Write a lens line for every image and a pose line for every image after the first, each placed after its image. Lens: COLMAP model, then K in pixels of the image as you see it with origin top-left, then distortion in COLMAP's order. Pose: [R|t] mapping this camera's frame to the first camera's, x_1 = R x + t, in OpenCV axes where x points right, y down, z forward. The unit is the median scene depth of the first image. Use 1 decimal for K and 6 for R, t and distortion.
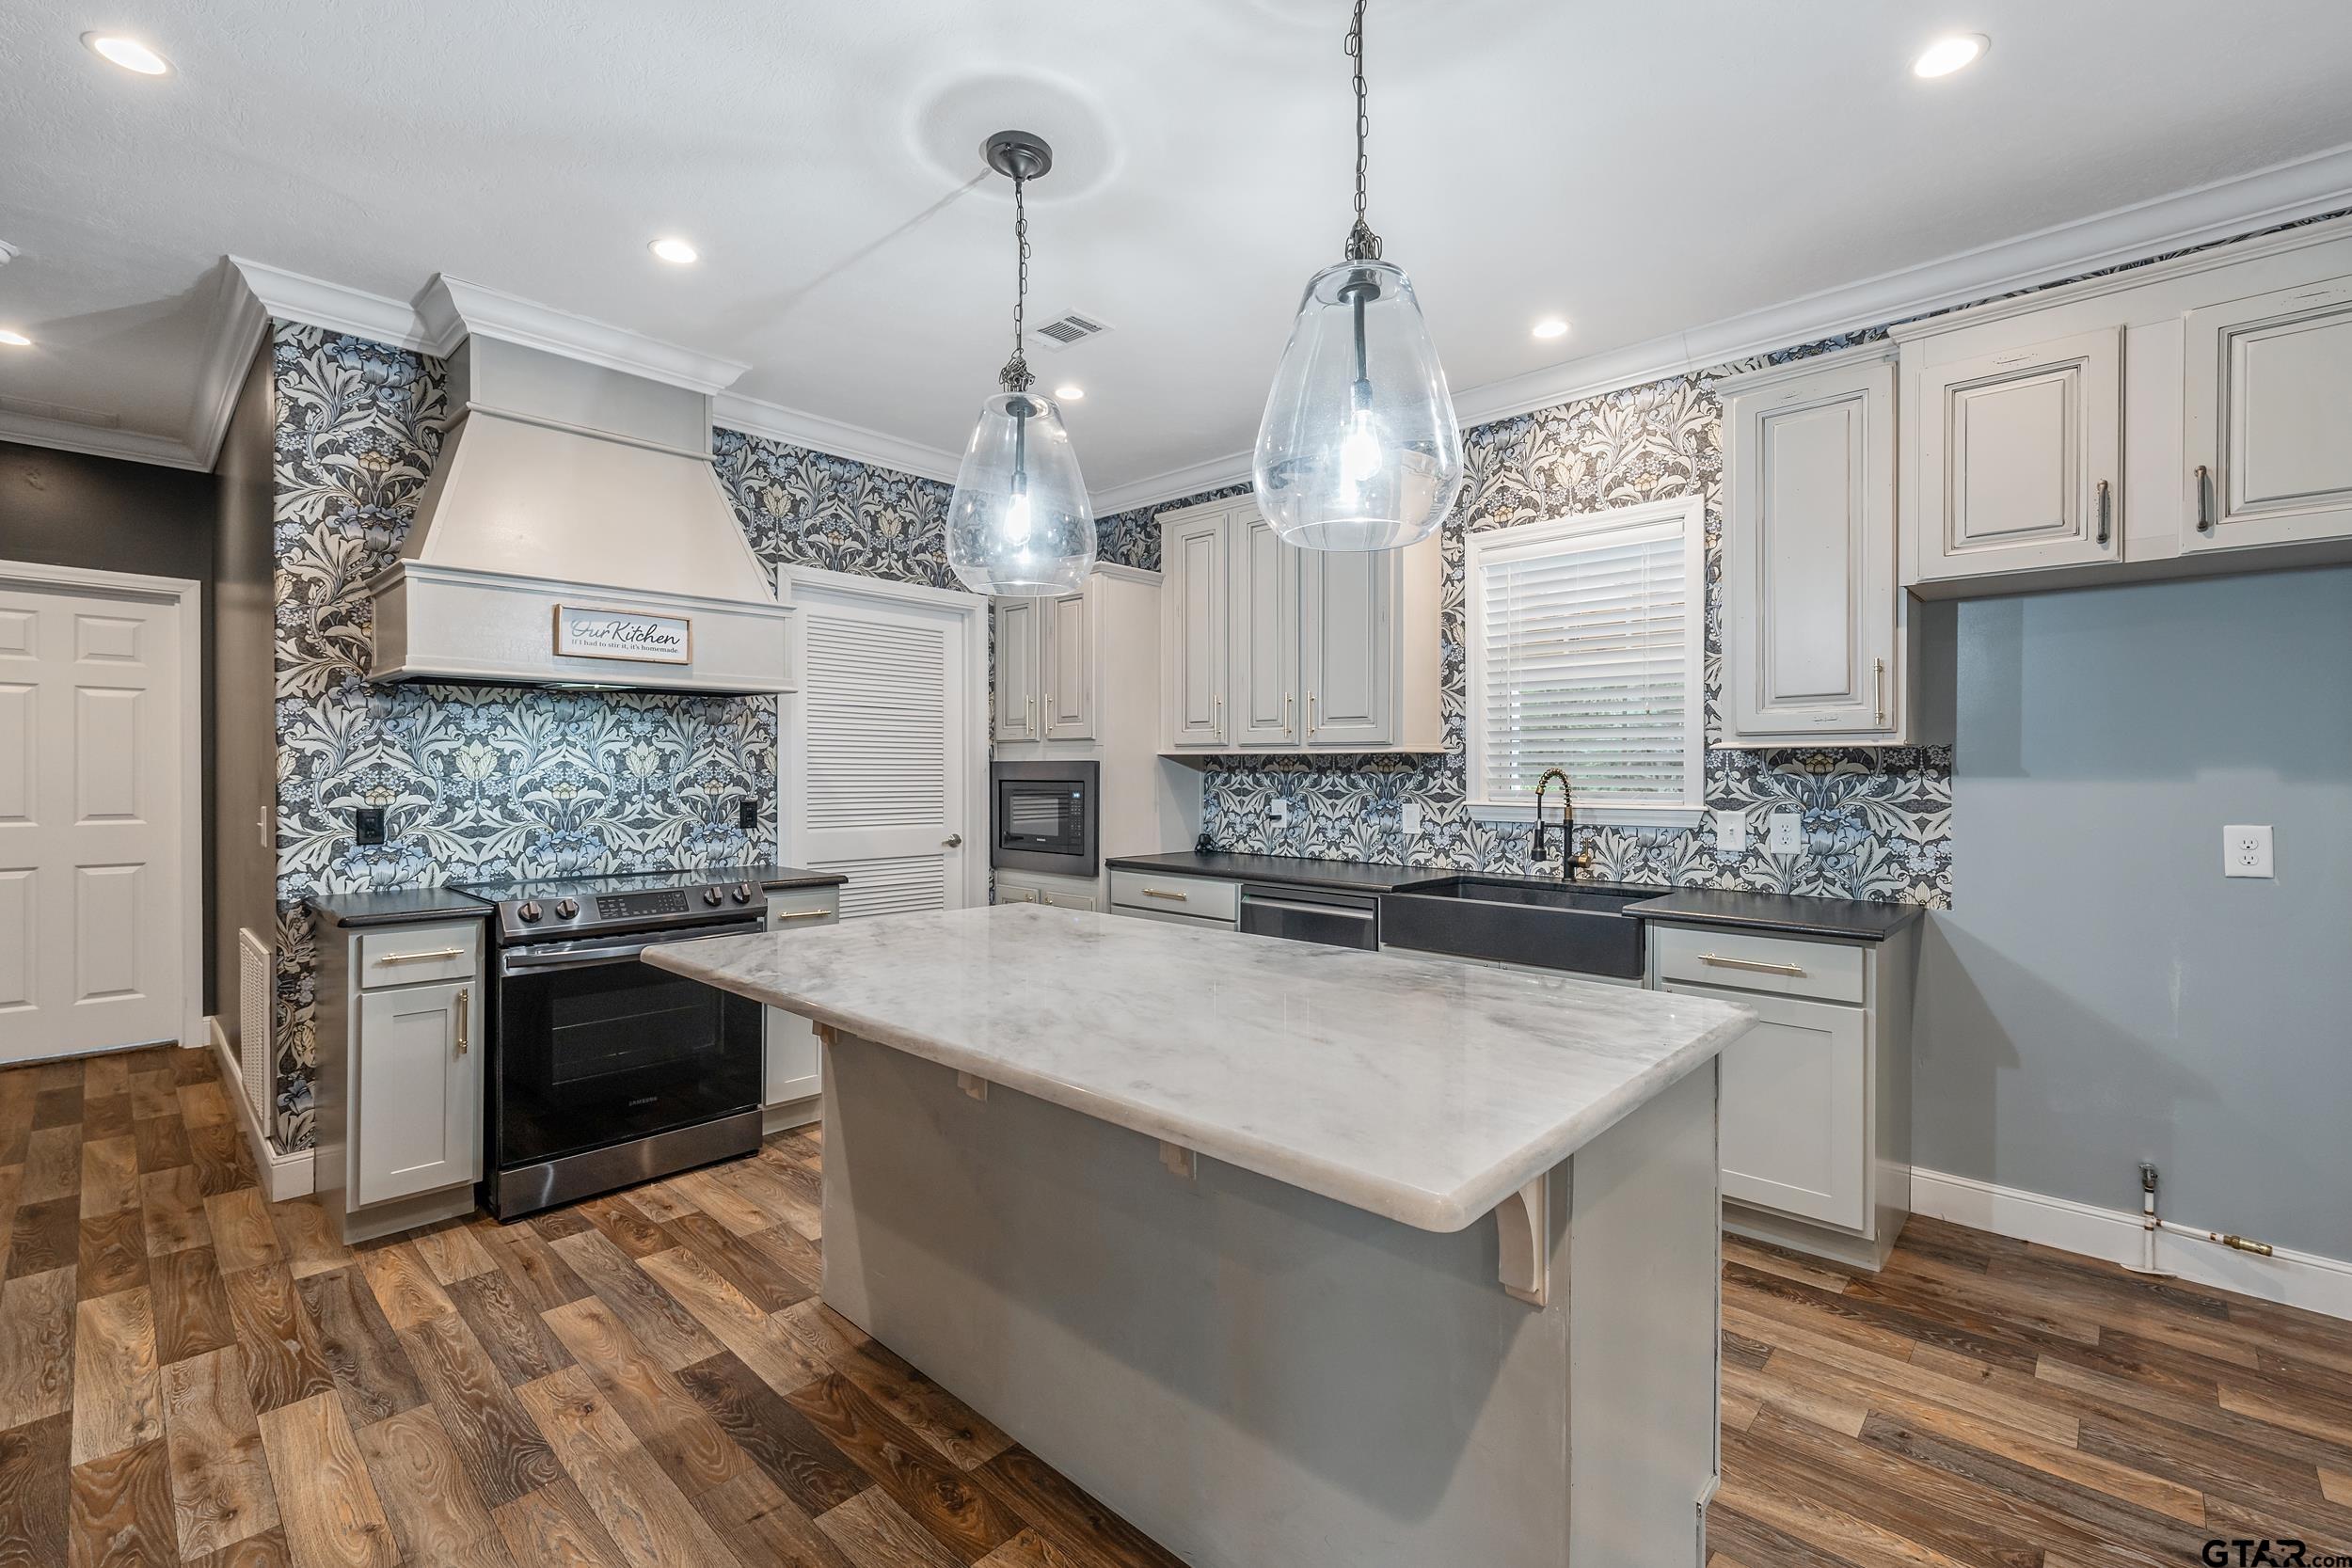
lens RADIAL K [[1045.7, 0, 1188.8], [0, 1045.7, 782.7], [0, 0, 1]] dist [-0.000496, -0.000338]
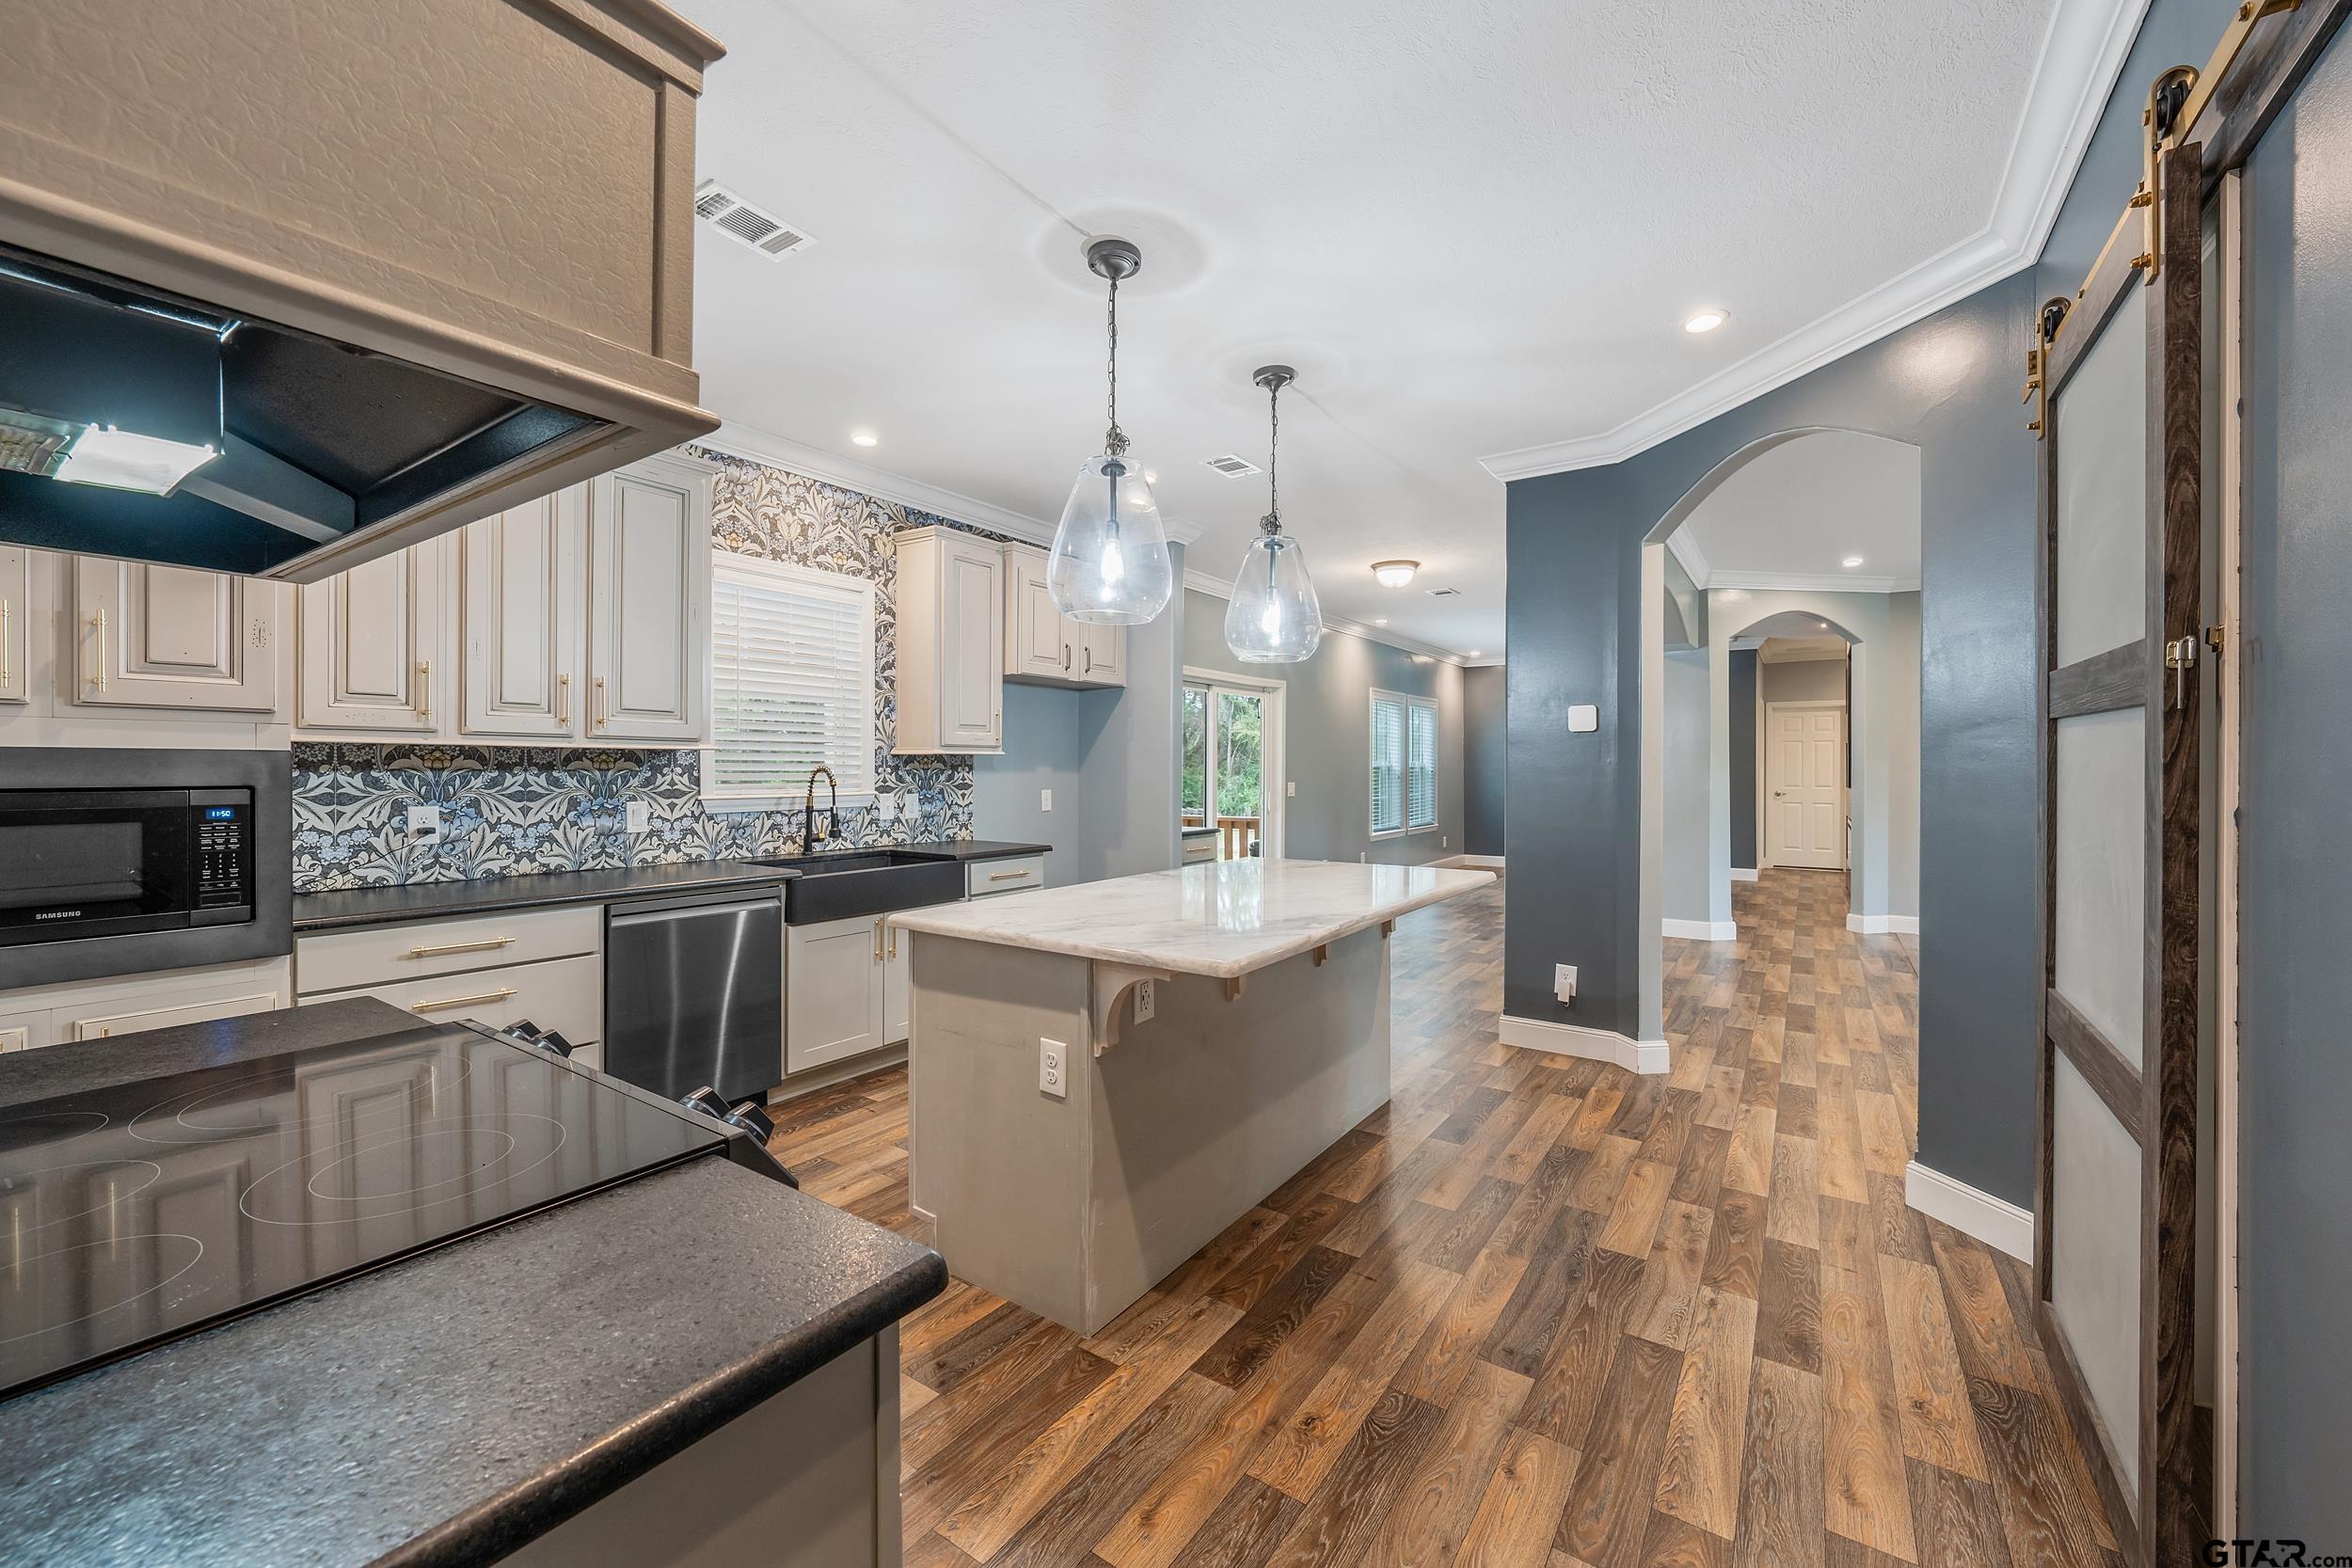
lens RADIAL K [[934.9, 0, 1187.8], [0, 934.9, 772.9], [0, 0, 1]] dist [-0.003052, -0.000573]
pose [[-0.175017, -0.007033, 0.984540, -0.886465], [0.009303, 0.999918, 0.008797, -0.011246], [-0.984521, 0.010699, -0.174937, 0.790250]]
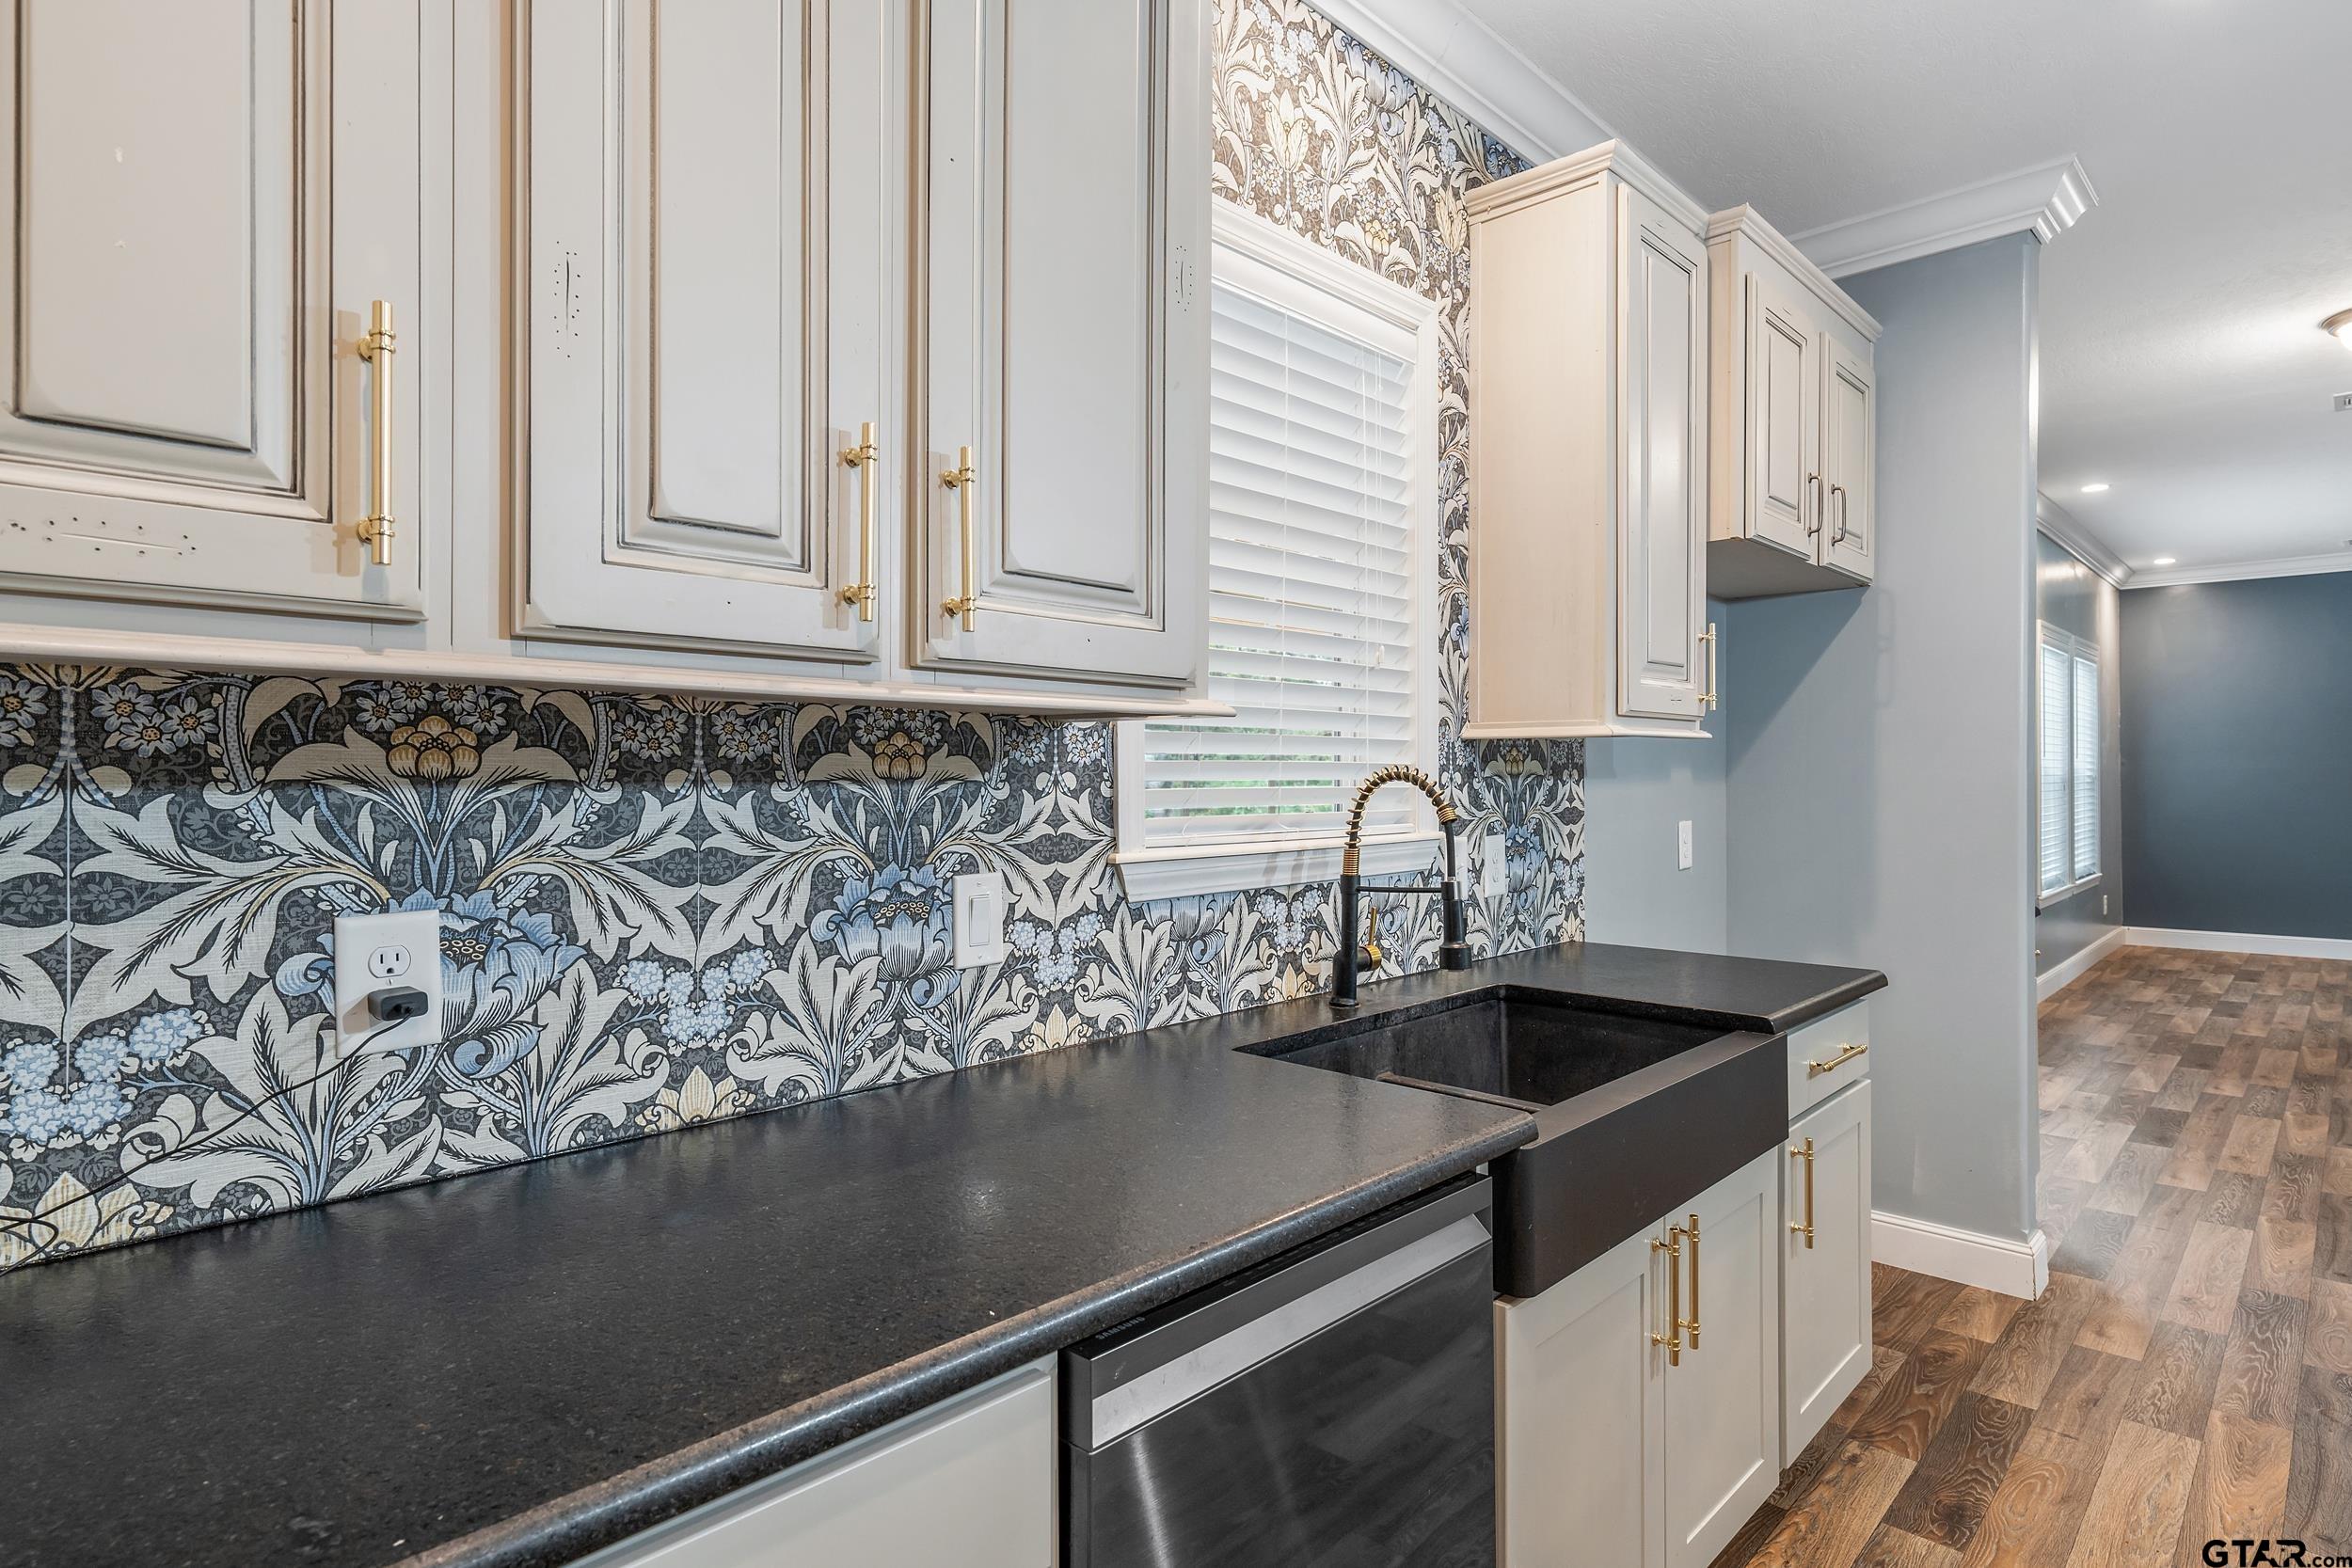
lens RADIAL K [[1245.6, 0, 1162.3], [0, 1245.6, 772.9], [0, 0, 1]] dist [0.005711, -0.000347]
pose [[0.011052, 0.001068, 0.999938, -0.213789], [0.015832, 0.999874, -0.001243, -0.012111], [-0.999814, 0.015845, 0.011034, 1.142273]]
